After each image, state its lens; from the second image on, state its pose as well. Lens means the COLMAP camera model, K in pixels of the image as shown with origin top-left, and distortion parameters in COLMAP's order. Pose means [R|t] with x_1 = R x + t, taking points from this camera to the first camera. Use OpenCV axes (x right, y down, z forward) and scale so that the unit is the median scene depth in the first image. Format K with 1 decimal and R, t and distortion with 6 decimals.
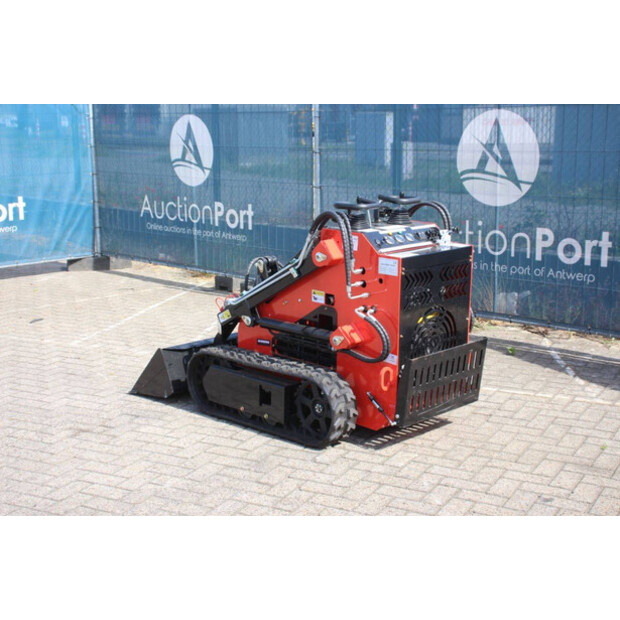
lens RADIAL K [[945.3, 0, 310.0], [0, 945.3, 310.0], [0, 0, 1]] dist [0.052044, 0.205365]
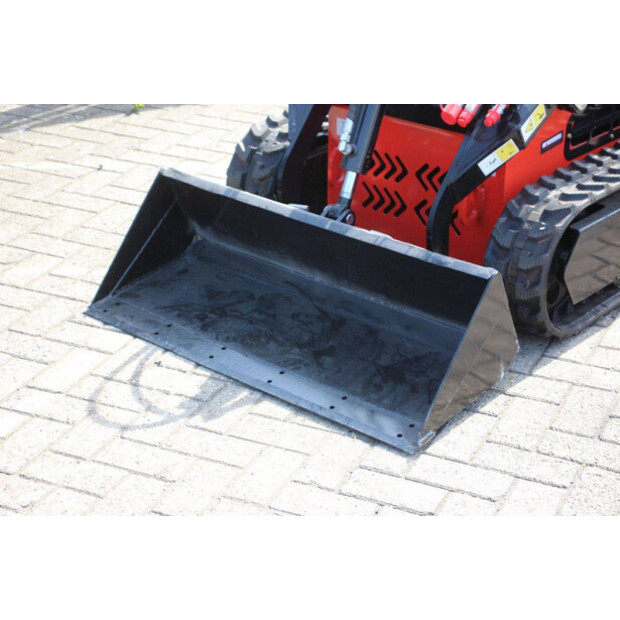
lens RADIAL K [[1318.8, 0, 310.0], [0, 1318.8, 310.0], [0, 0, 1]] dist [0.398547, 0.025766]
pose [[-0.048219, -0.423843, 0.904451, -0.552111], [0.210725, 0.880807, 0.423998, -0.162534], [-0.976355, 0.211035, 0.046843, 0.888435]]
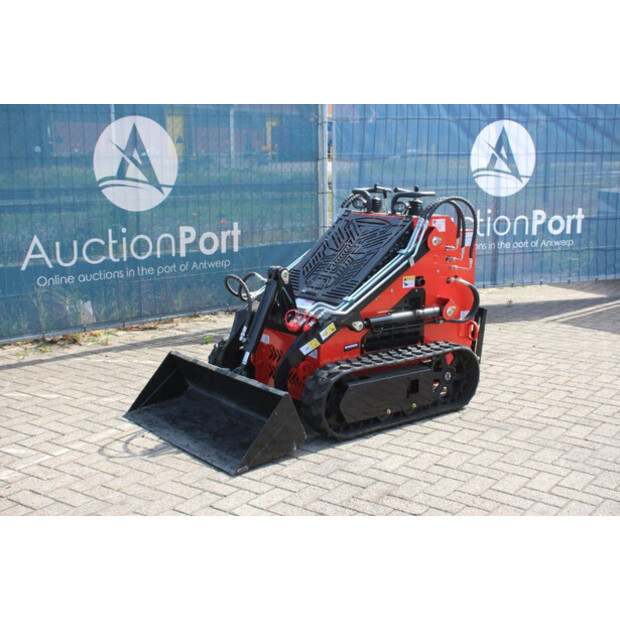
lens RADIAL K [[863.2, 0, 310.0], [0, 863.2, 310.0], [0, 0, 1]] dist [0.041418, 0.067695]
pose [[0.134875, -0.176145, 0.975080, -0.729120], [0.194646, 0.969608, 0.148233, -0.113211], [-0.971556, 0.169803, 0.165062, 0.715297]]
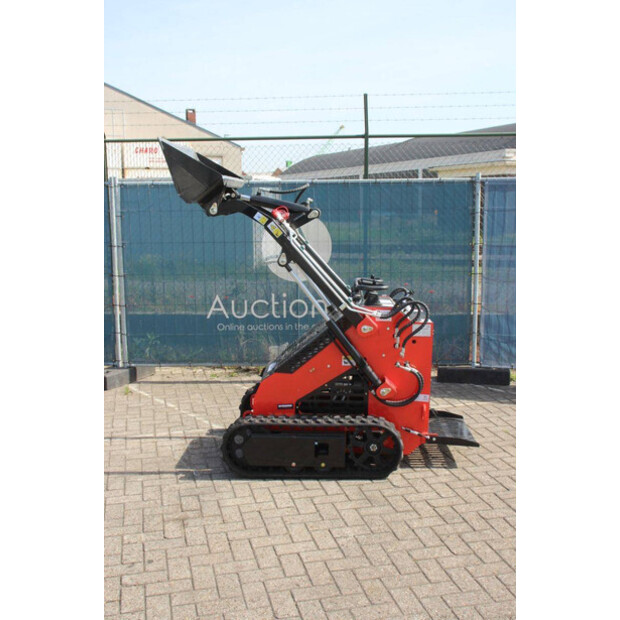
lens RADIAL K [[733.8, 0, 310.0], [0, 733.8, 310.0], [0, 0, 1]] dist [-0.100560, 0.324821]
pose [[0.743380, -0.091818, 0.662537, -0.504957], [0.131180, 0.991310, -0.009805, -0.059416], [-0.655880, 0.094200, 0.748965, 0.219709]]
